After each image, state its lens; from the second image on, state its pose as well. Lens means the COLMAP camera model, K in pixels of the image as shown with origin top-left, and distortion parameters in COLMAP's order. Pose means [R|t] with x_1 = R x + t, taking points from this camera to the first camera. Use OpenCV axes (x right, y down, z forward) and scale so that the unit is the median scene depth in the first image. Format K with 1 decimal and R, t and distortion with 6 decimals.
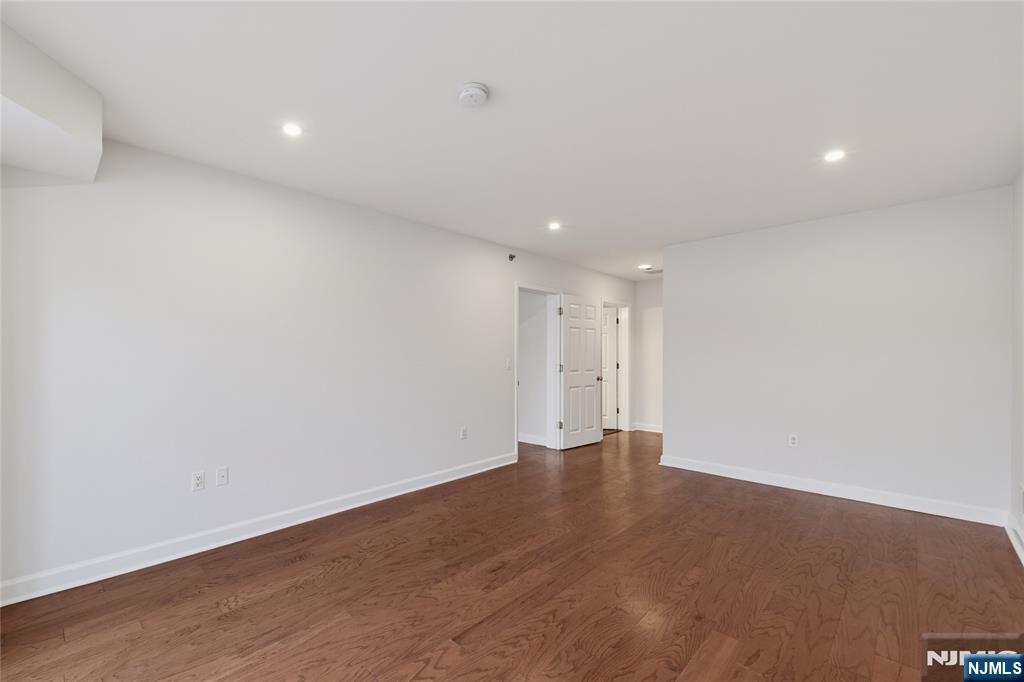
lens RADIAL K [[426.5, 0, 501.0], [0, 426.5, 352.5], [0, 0, 1]] dist [0.002542, 0.000065]
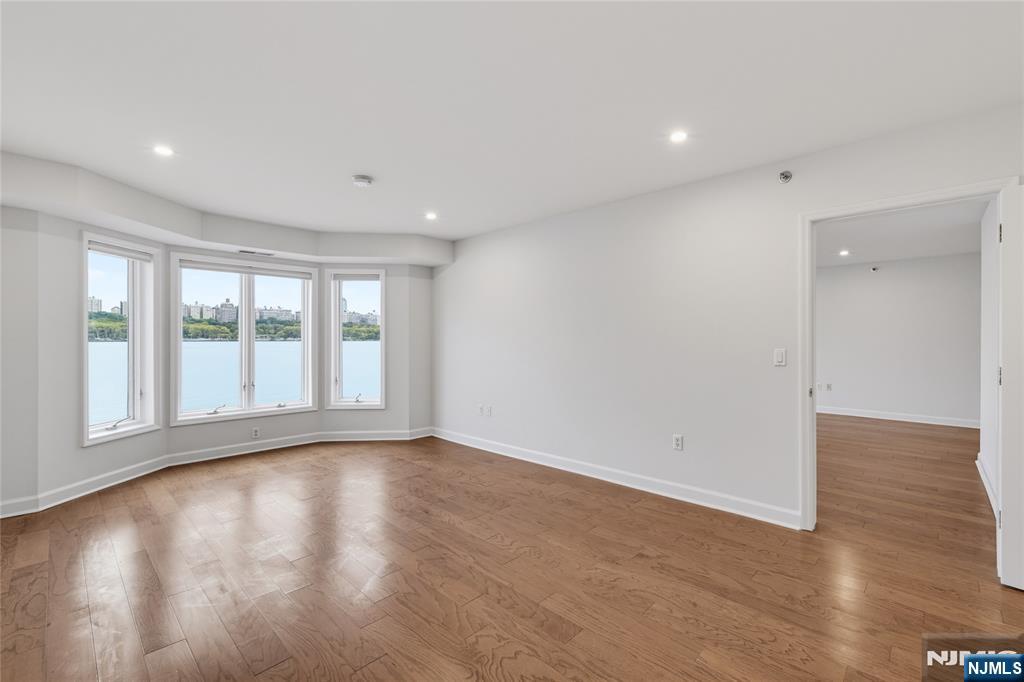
lens RADIAL K [[441.5, 0, 512.0], [0, 441.5, 341.0], [0, 0, 1]] dist [-0.000308, -0.000281]
pose [[-0.005319, 0.008149, -0.999953, 1.161955], [0.006589, 0.999945, 0.008114, -0.005561], [0.999964, -0.006546, -0.005373, 1.140806]]
